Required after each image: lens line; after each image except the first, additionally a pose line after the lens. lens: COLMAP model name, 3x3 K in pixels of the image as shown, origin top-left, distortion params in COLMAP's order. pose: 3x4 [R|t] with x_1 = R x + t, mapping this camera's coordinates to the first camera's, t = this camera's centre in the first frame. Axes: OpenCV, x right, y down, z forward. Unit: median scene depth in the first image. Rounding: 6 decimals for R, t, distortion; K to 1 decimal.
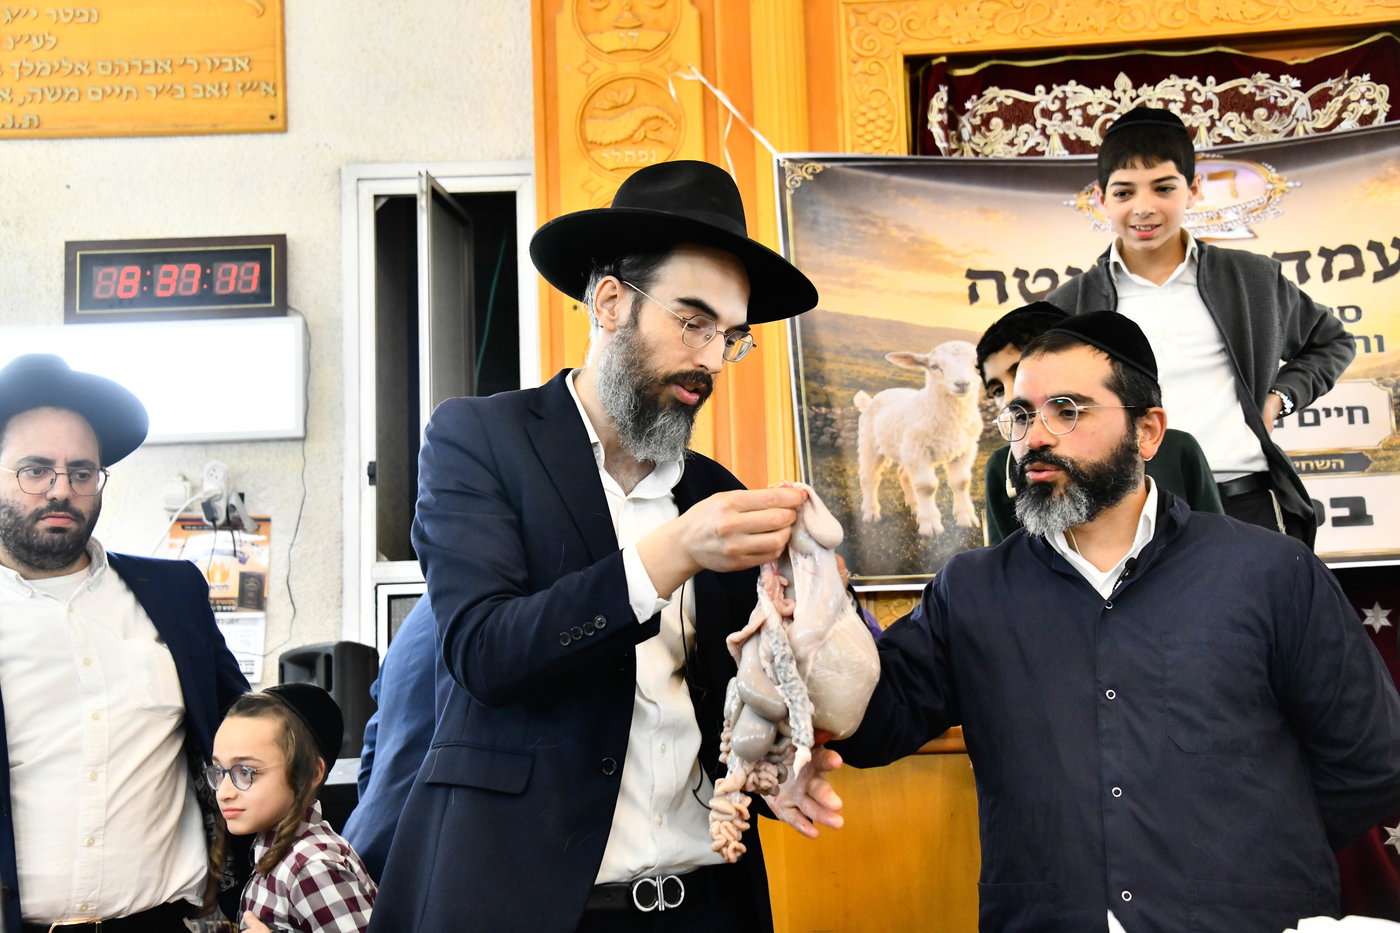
lens RADIAL K [[2077.7, 0, 697.1], [0, 2077.7, 479.4], [0, 0, 1]] dist [0.275714, 0.000000]
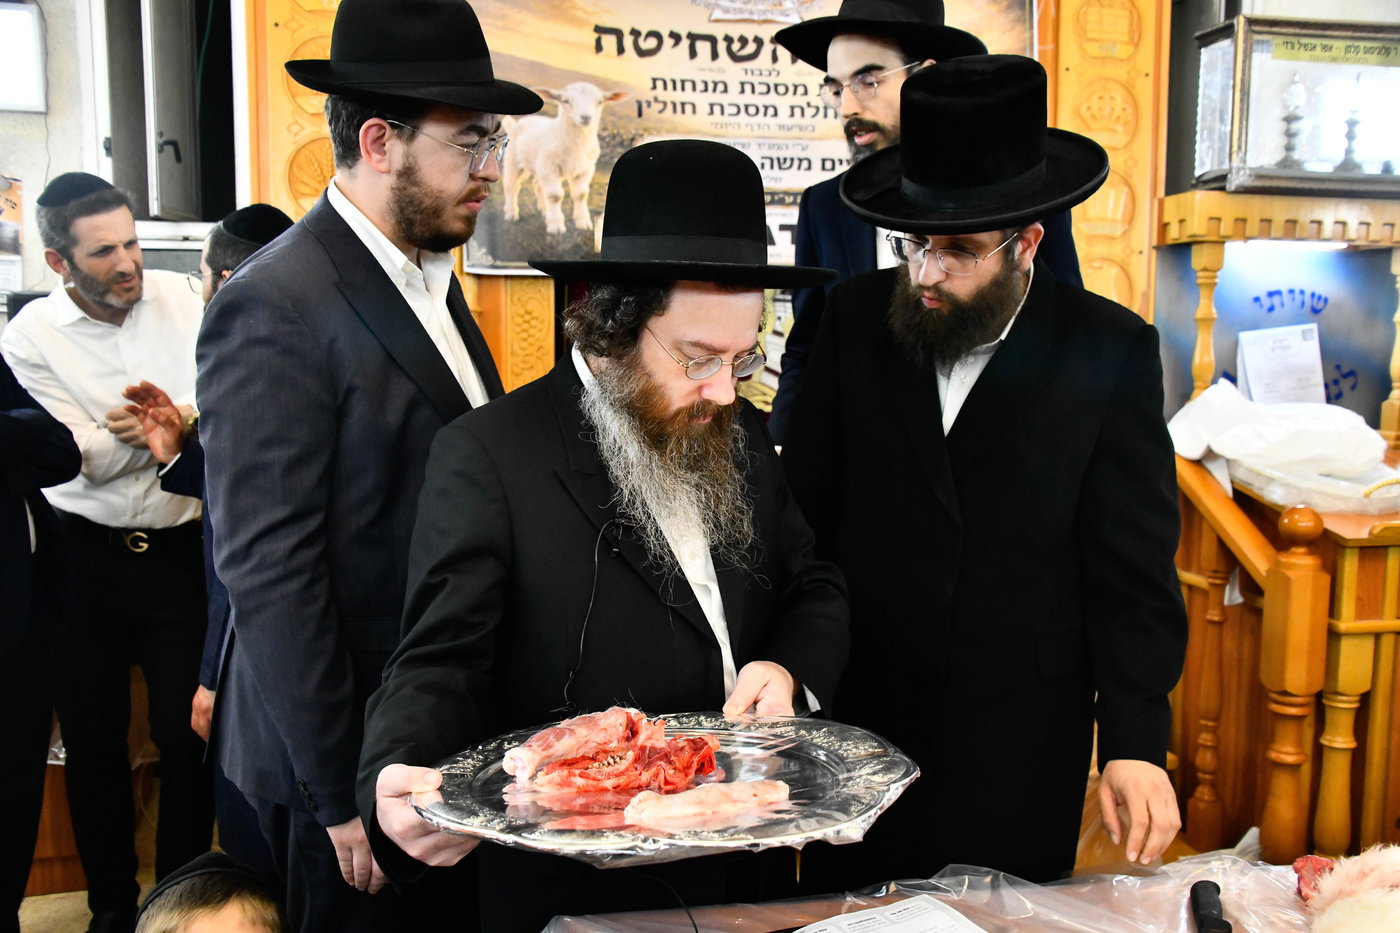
lens RADIAL K [[1262.0, 0, 716.0], [0, 1262.0, 479.1], [0, 0, 1]] dist [-0.090710, 0.128478]
pose [[0.969352, 0.014411, 0.245252, 0.016841], [-0.088261, 0.952059, 0.292906, -0.065734], [-0.229274, -0.305576, 0.924152, 0.187540]]
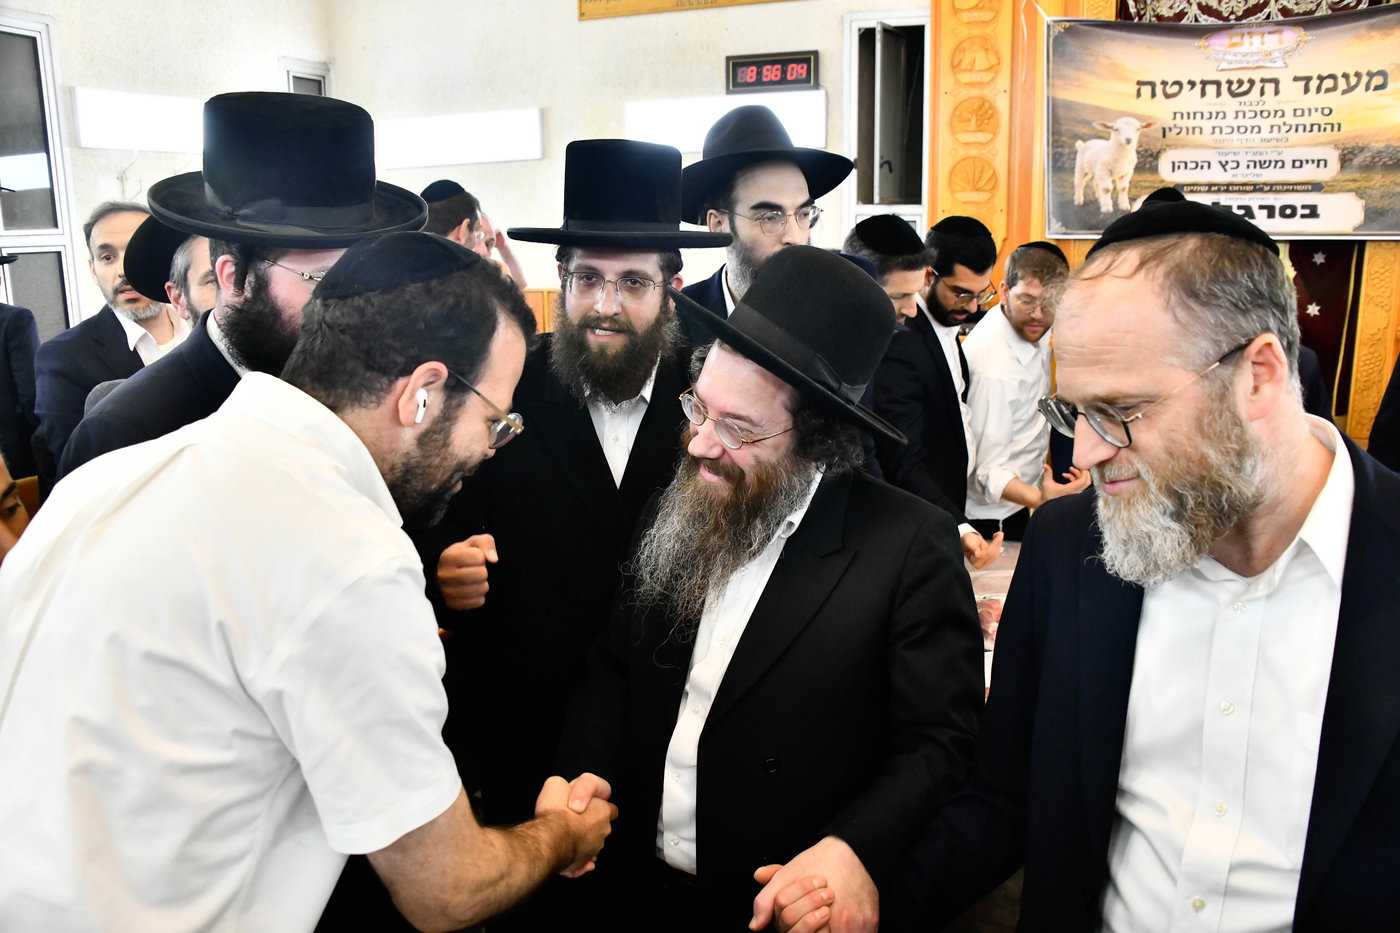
lens RADIAL K [[1103.2, 0, 703.3], [0, 1103.2, 479.8], [0, 0, 1]] dist [-0.156285, 0.083796]
pose [[0.939073, 0.103242, -0.327847, 0.109811], [0.046000, 0.907494, 0.417540, -0.195794], [0.340626, -0.407181, 0.847453, -0.170306]]
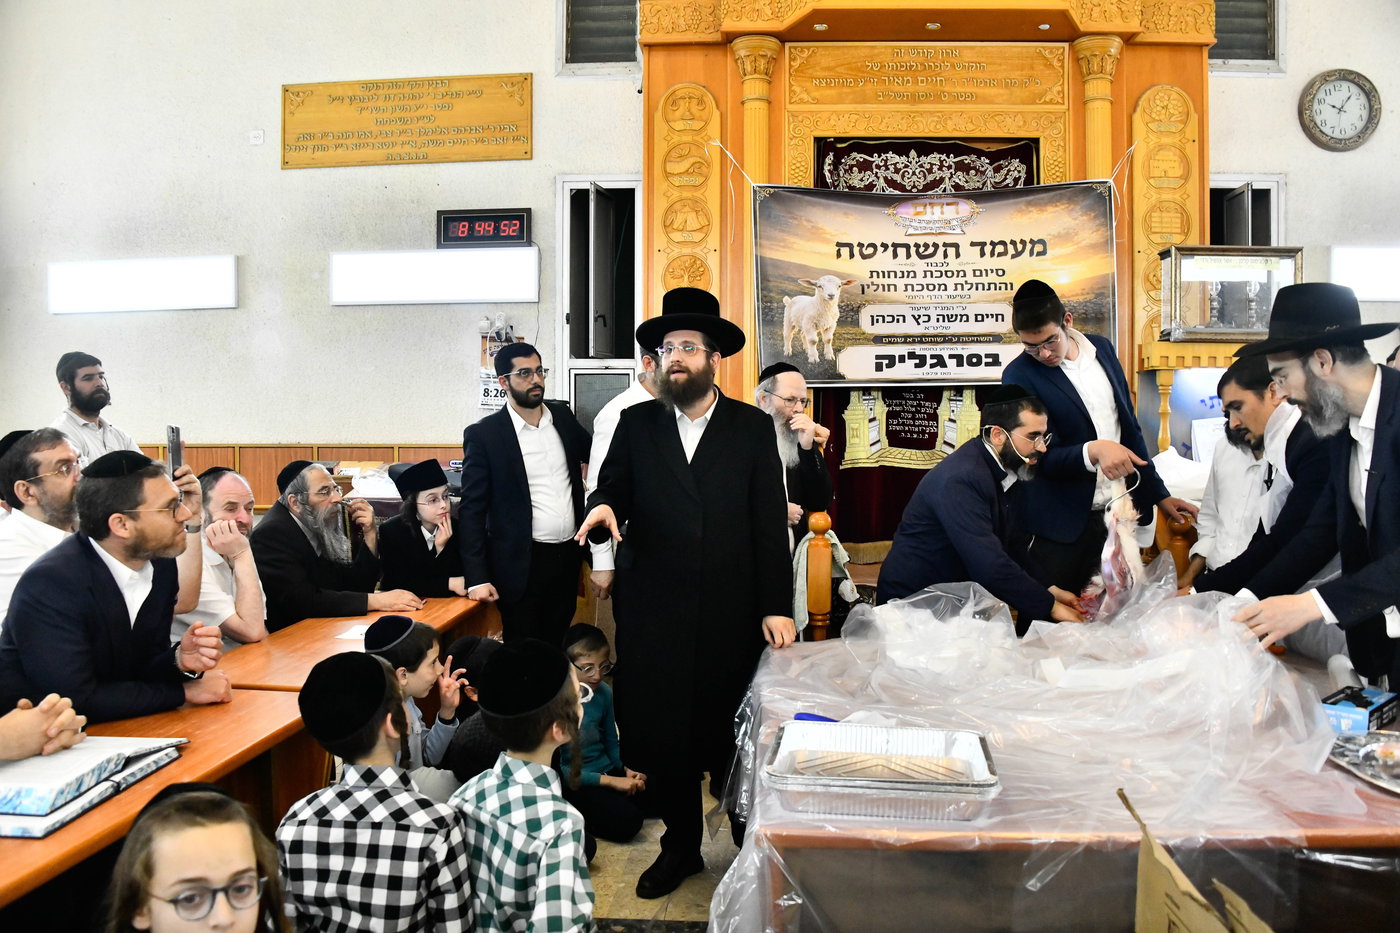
lens RADIAL K [[1103.2, 0, 708.3], [0, 1103.2, 473.2], [0, 0, 1]] dist [-0.156285, 0.083796]
pose [[0.998928, 0.037878, -0.026619, 0.033628], [-0.030078, 0.968081, 0.248826, -0.146374], [0.035194, -0.247759, 0.968182, -0.179904]]
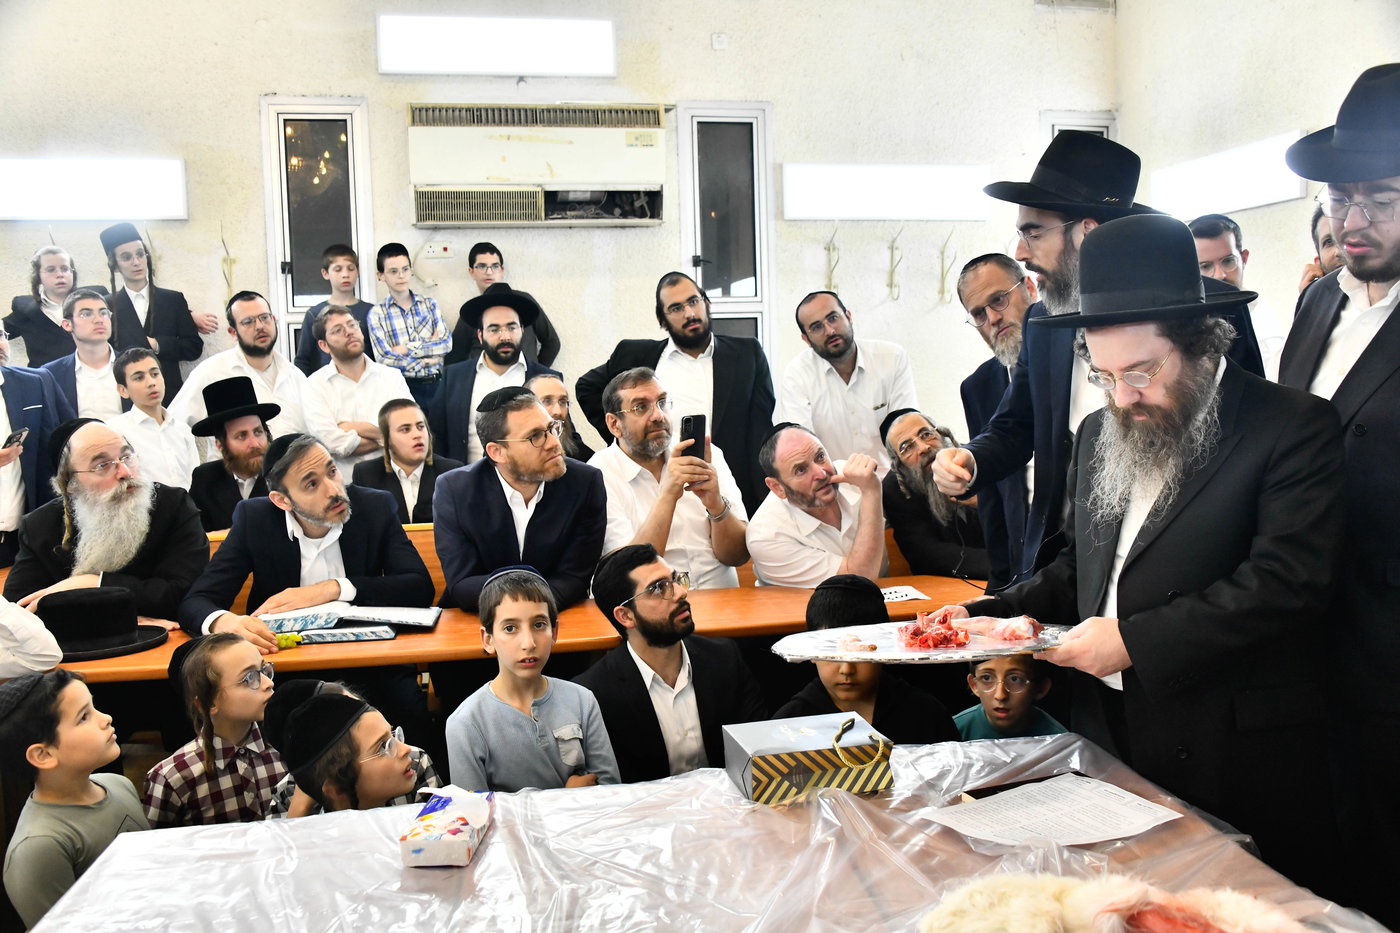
lens RADIAL K [[1223.5, 0, 697.5], [0, 1223.5, 493.0], [0, 0, 1]] dist [-0.115767, 0.111376]
pose [[0.230460, 0.130468, -0.964296, 0.406912], [0.212239, 0.960373, 0.180660, -0.059248], [0.949654, -0.246296, 0.193638, 0.250454]]
